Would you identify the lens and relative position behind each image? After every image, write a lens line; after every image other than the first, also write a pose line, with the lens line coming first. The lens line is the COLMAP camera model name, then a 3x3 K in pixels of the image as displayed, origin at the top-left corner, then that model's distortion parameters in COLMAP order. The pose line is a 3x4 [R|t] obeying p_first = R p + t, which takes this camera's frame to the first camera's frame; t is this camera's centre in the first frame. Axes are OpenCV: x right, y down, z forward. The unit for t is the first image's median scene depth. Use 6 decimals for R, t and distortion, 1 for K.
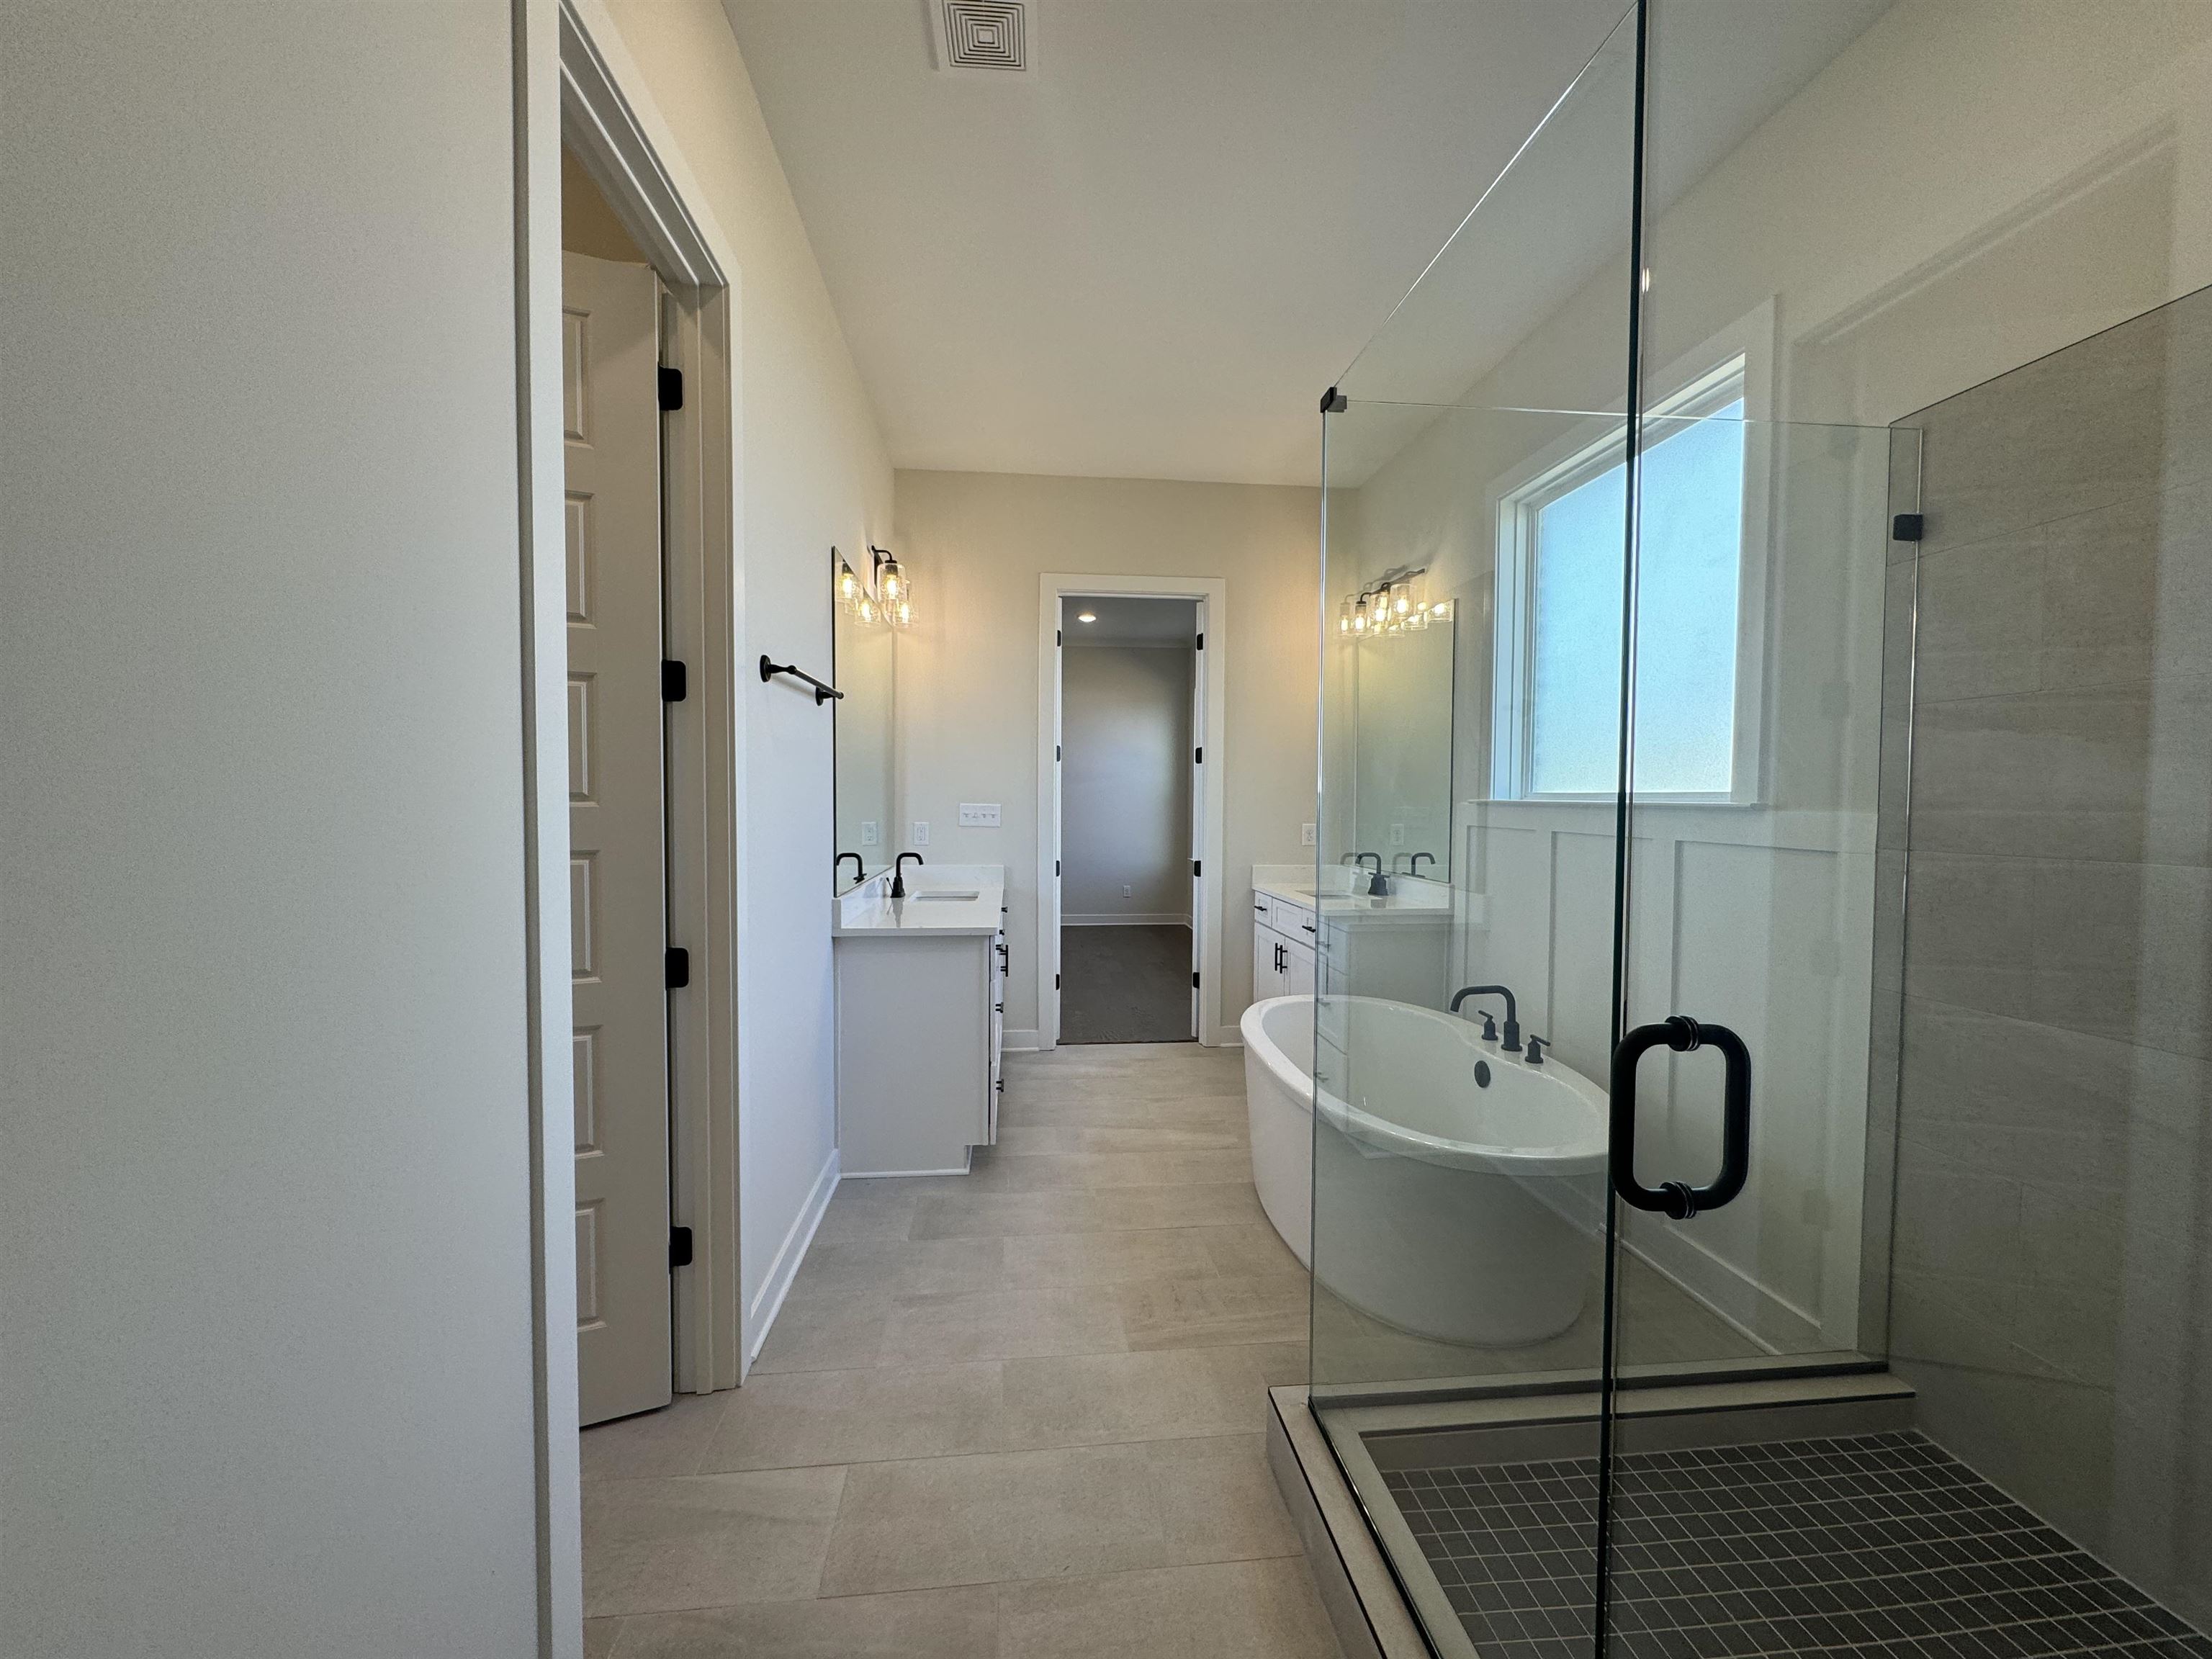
lens RADIAL K [[878.9, 0, 1106.0], [0, 878.9, 829.5], [0, 0, 1]] dist [0.000003, -0.000052]
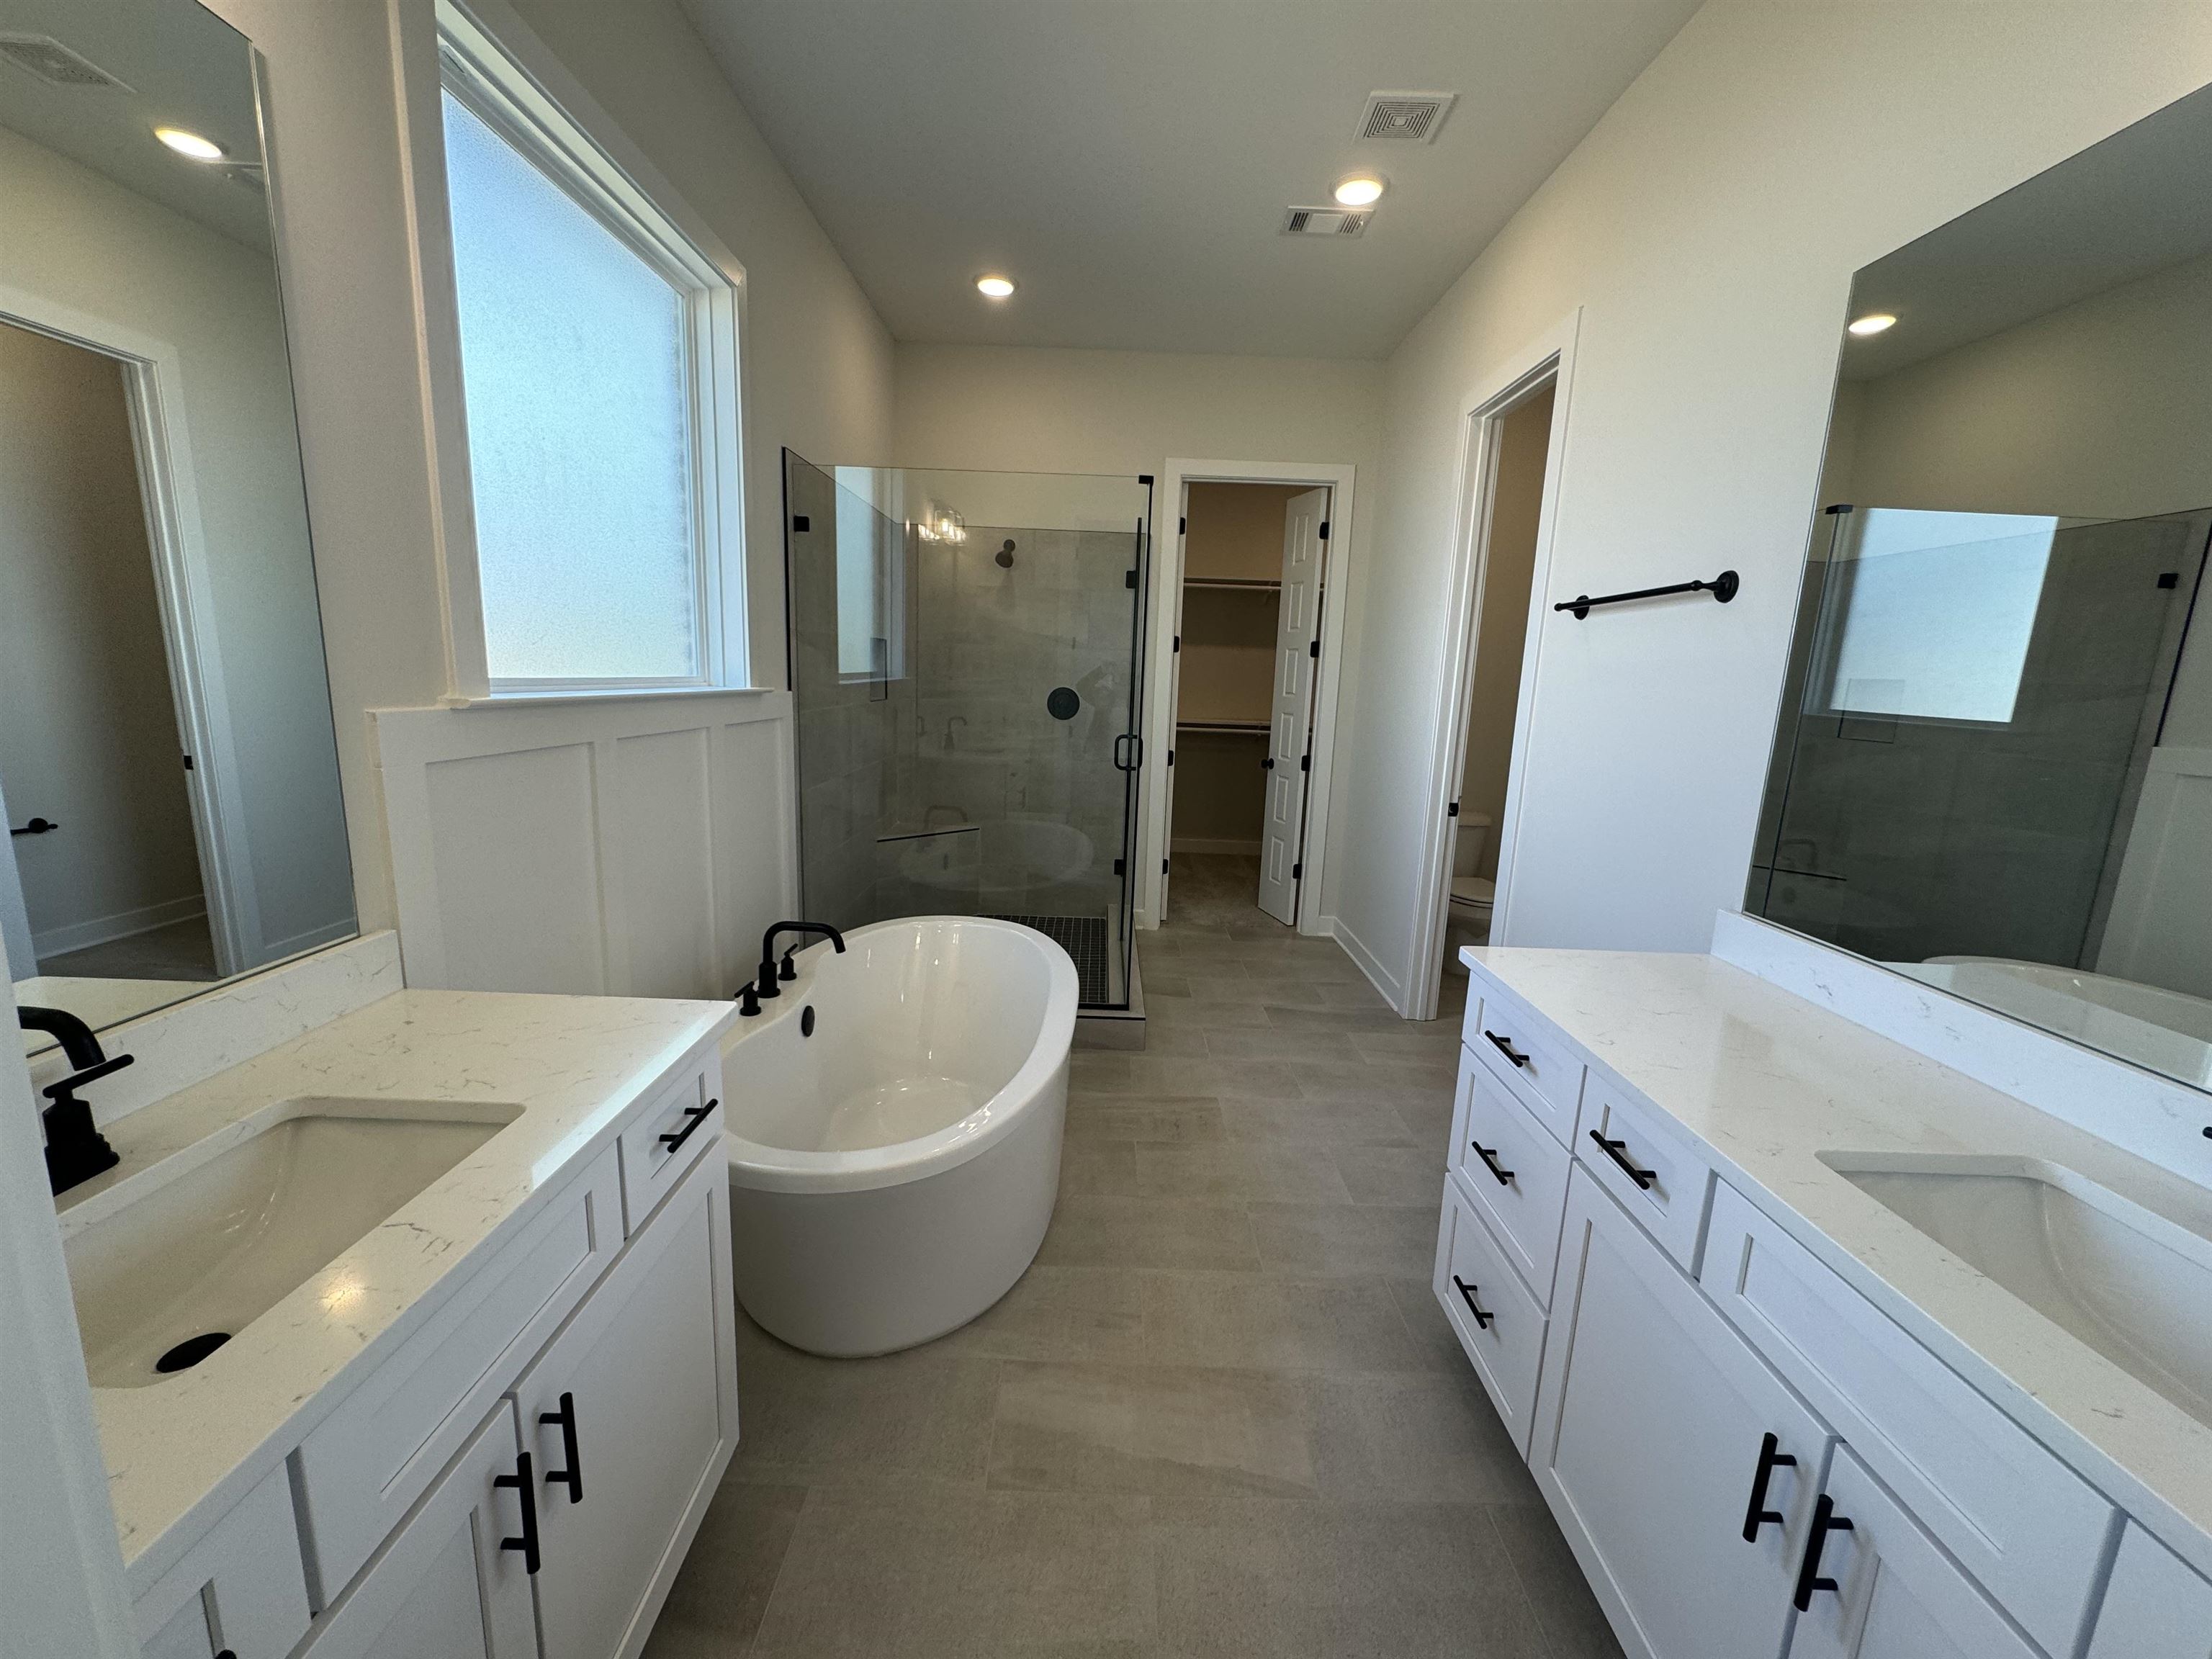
lens RADIAL K [[878.9, 0, 1106.0], [0, 878.9, 829.5], [0, 0, 1]] dist [0.000003, -0.000052]
pose [[-0.993478, -0.063939, 0.094409, 0.085015], [-0.041645, 0.974251, 0.221586, -0.112857], [-0.106147, 0.216209, -0.970560, 1.970138]]
